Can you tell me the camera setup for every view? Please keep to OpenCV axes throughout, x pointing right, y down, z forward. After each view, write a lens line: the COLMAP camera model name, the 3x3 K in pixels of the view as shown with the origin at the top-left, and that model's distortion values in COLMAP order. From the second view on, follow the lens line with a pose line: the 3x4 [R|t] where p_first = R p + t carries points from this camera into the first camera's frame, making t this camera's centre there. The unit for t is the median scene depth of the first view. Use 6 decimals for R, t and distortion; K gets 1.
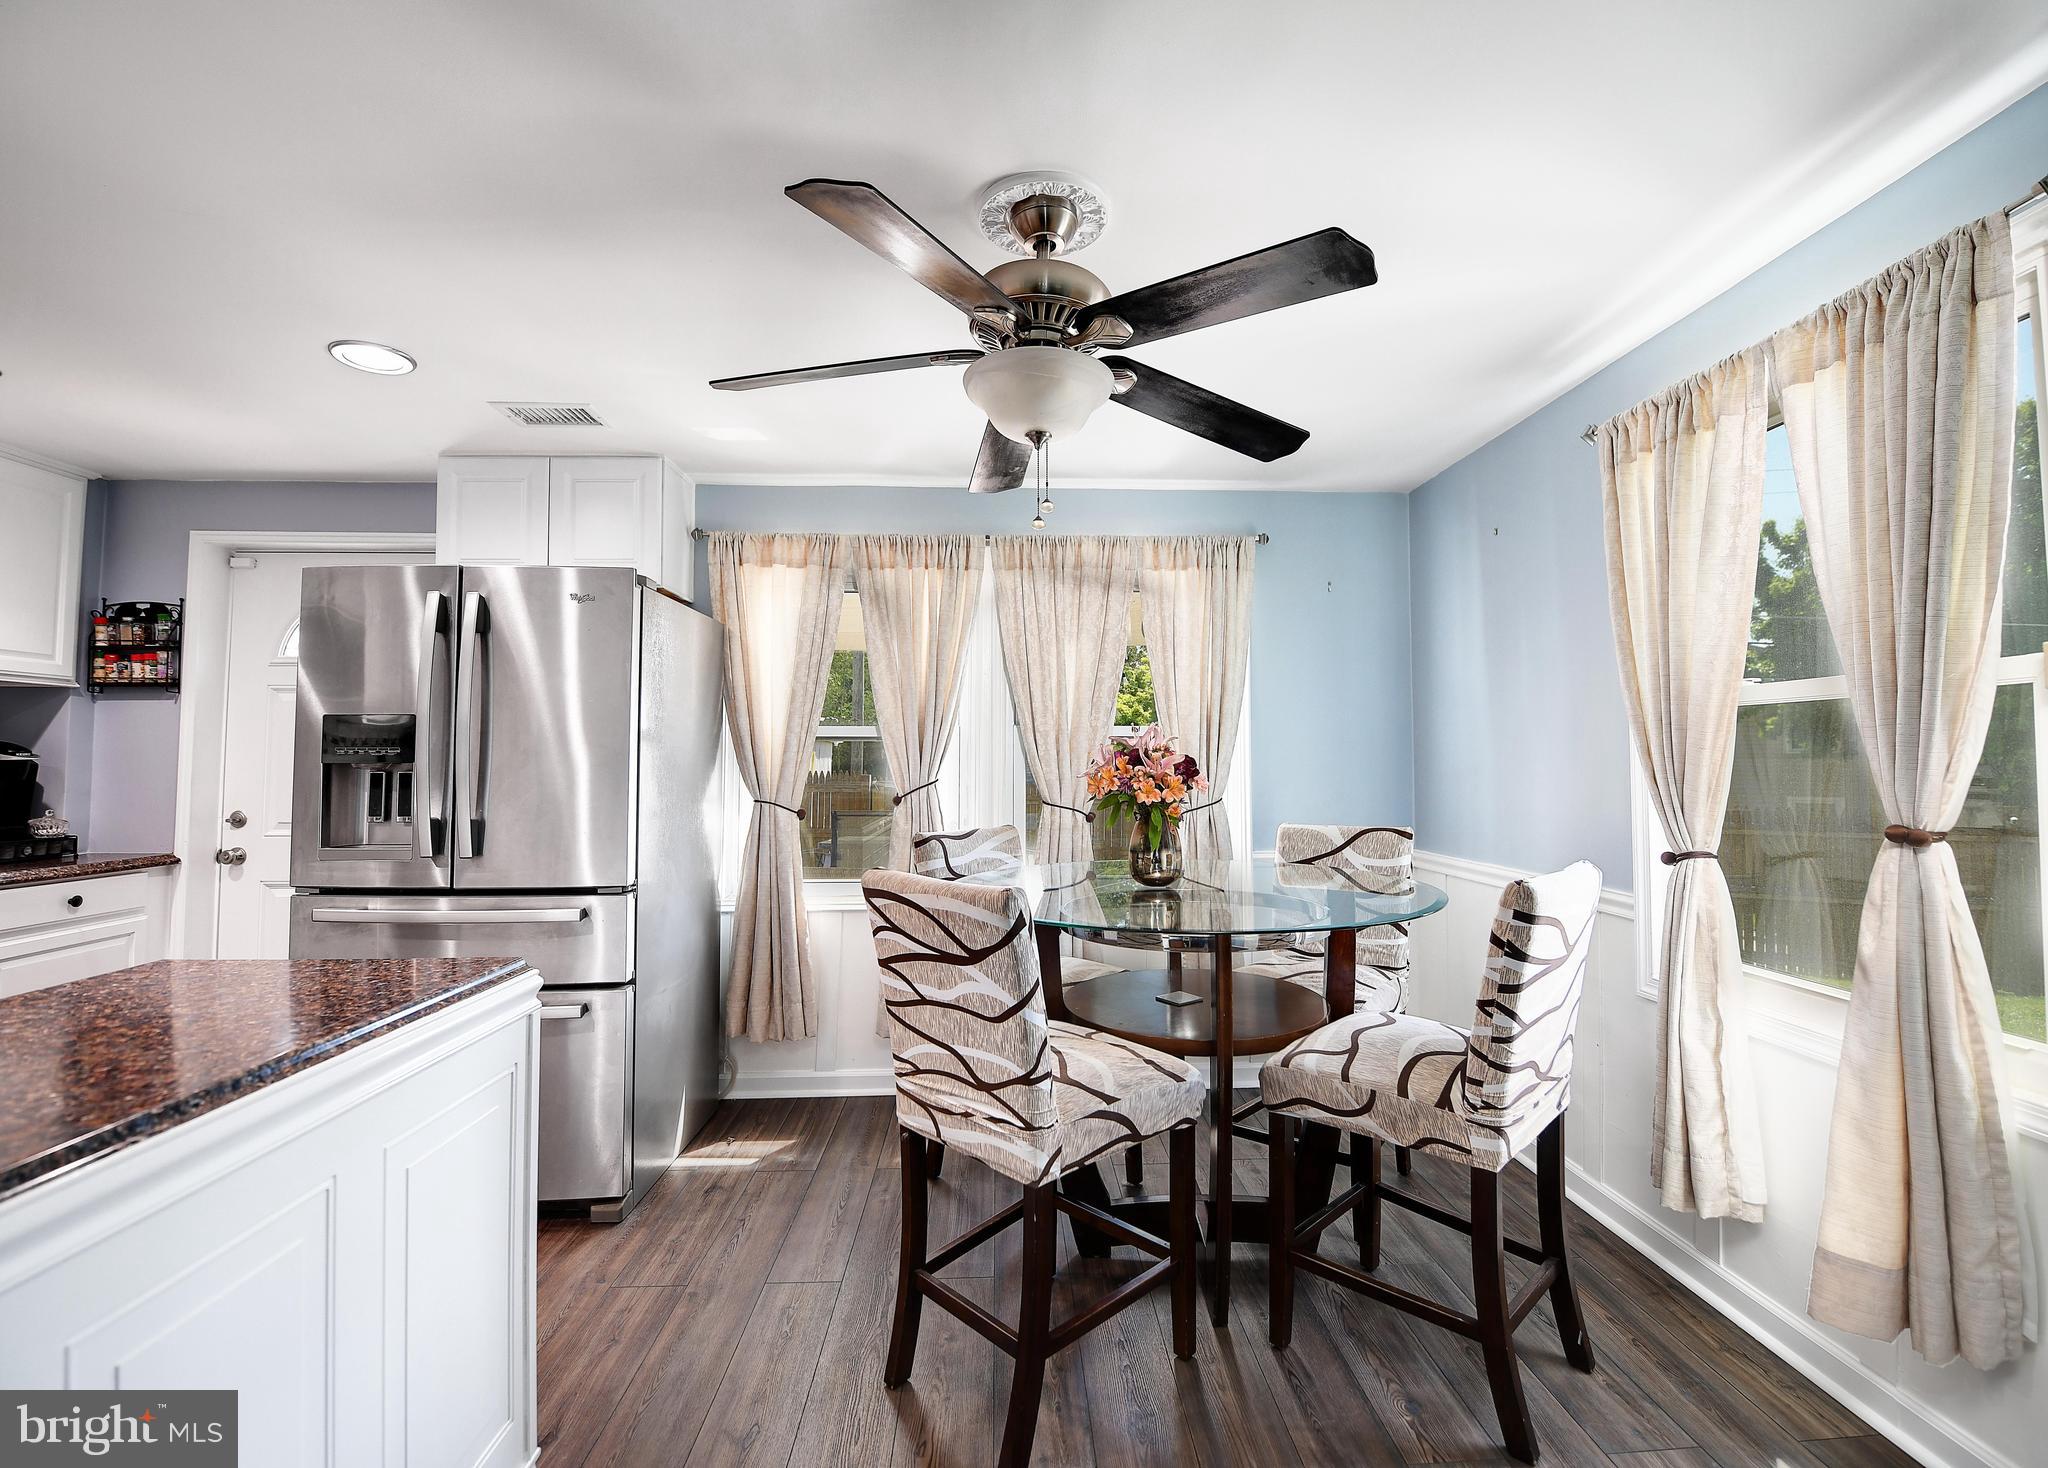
lens RADIAL K [[899.4, 0, 1040.2], [0, 899.4, 717.9], [0, 0, 1]] dist [-0.016230, -0.001224]
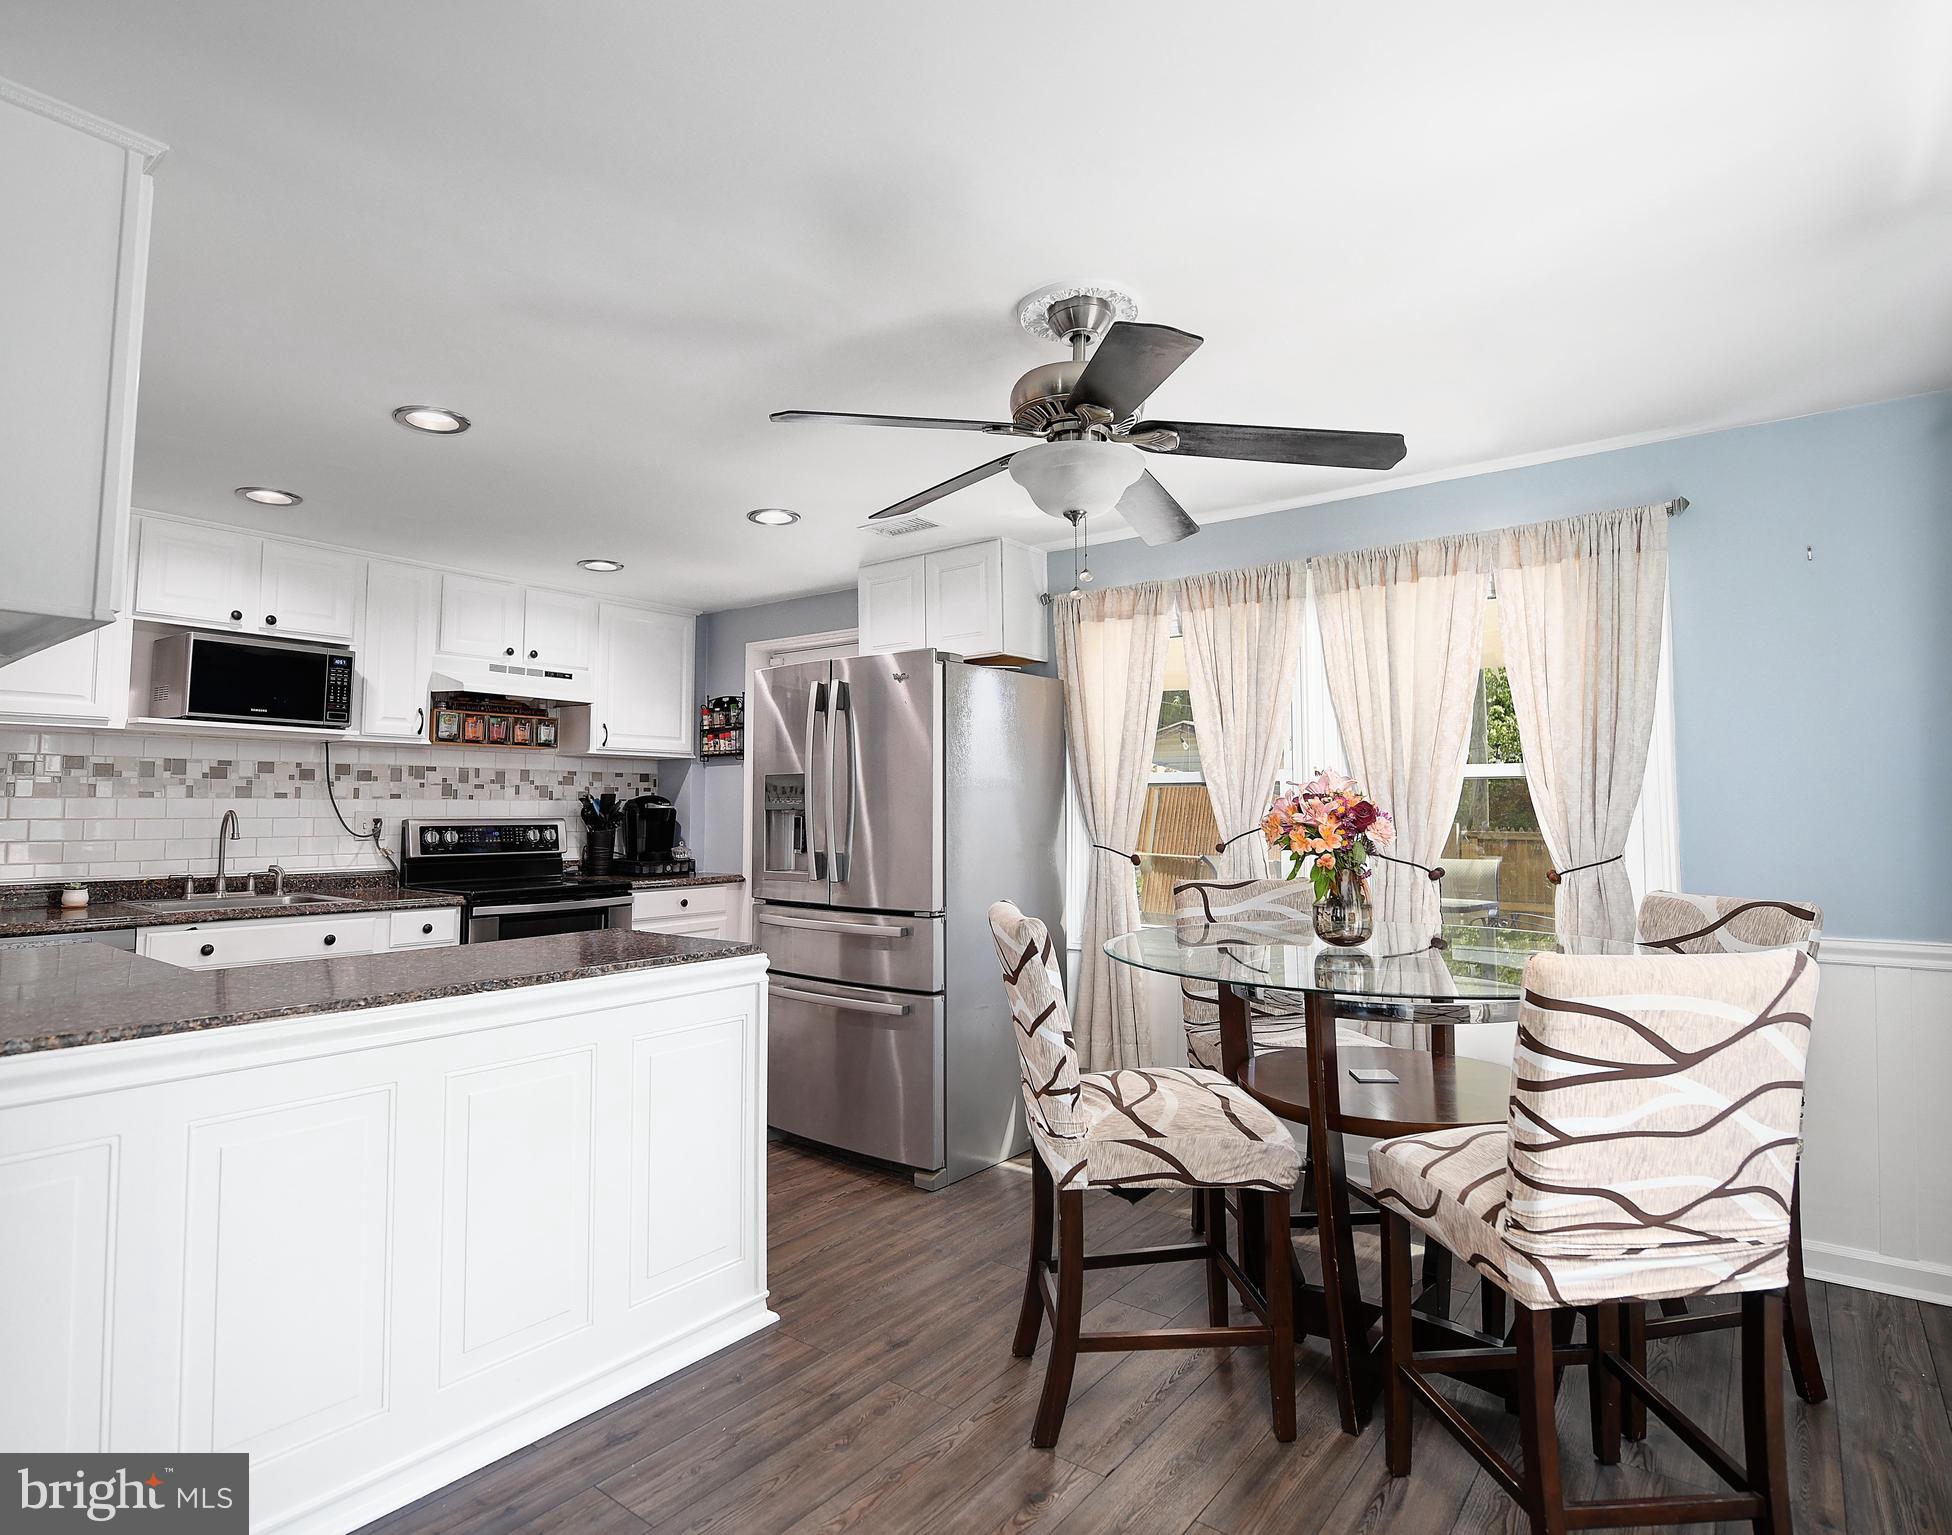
lens RADIAL K [[1052.2, 0, 961.8], [0, 1052.2, 739.8], [0, 0, 1]] dist [-0.003703, -0.005189]
pose [[0.756482, -0.042695, -0.652620, 0.404185], [0.033121, 0.999087, -0.026970, -0.003296], [0.653175, -0.001213, 0.757206, -0.038524]]
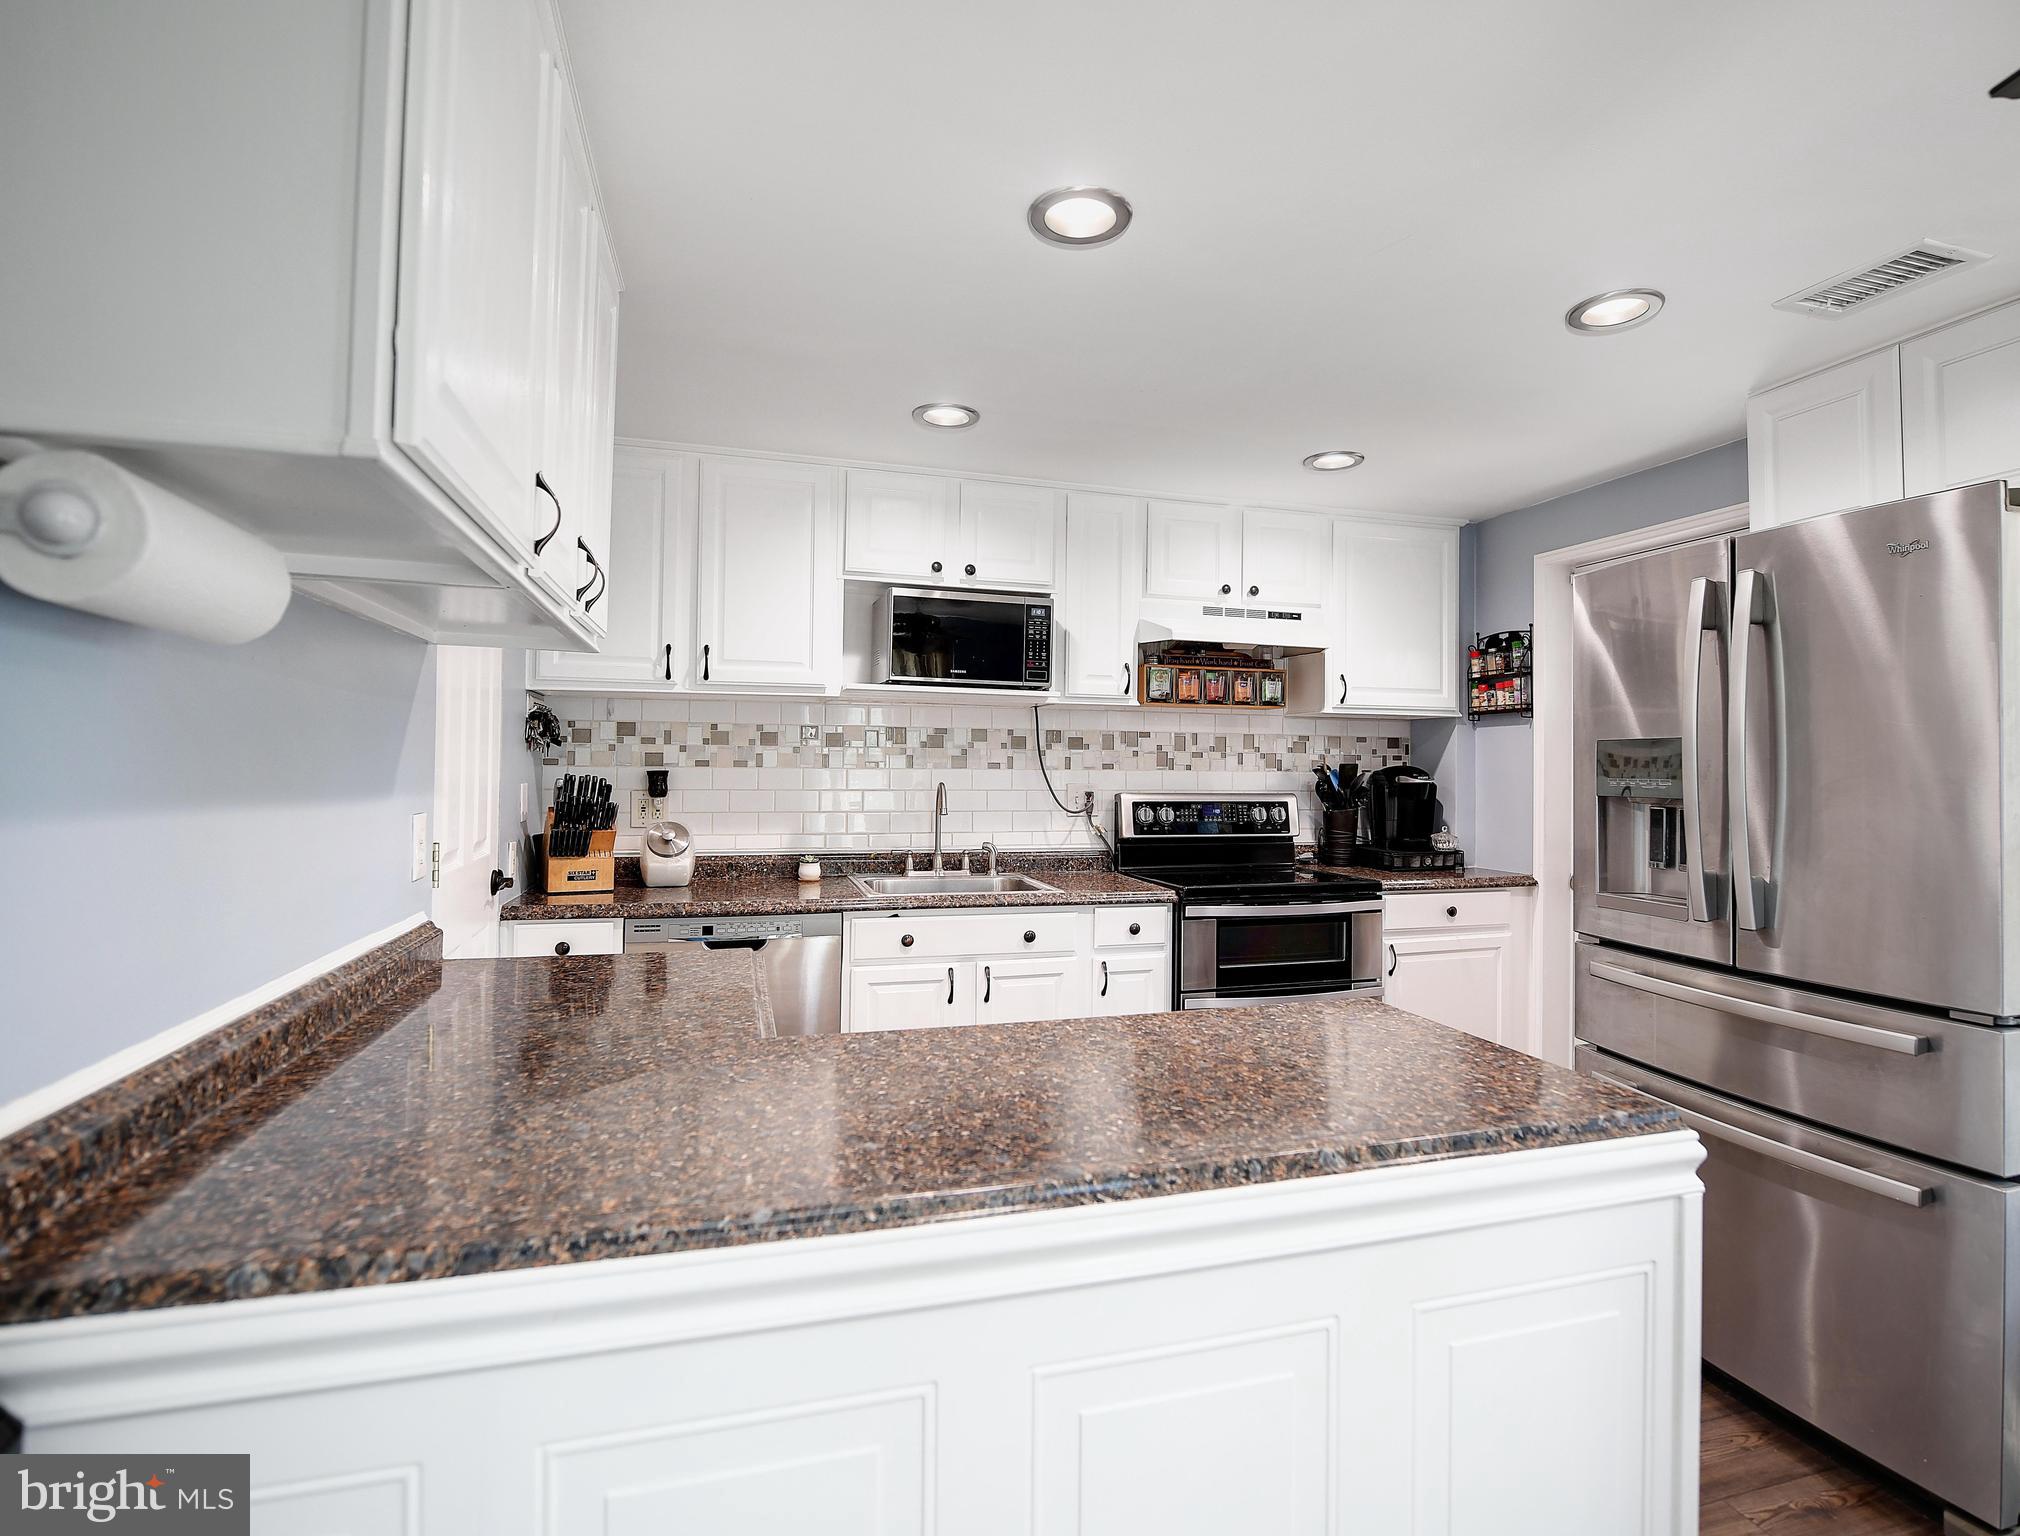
lens RADIAL K [[1027.6, 0, 1043.3], [0, 1027.6, 749.0], [0, 0, 1]] dist [-0.014037, -0.000865]
pose [[0.244478, -0.014019, -0.969554, 0.028412], [0.039457, 0.999211, -0.004498, -0.009390], [0.968852, -0.037156, 0.244838, 0.180877]]
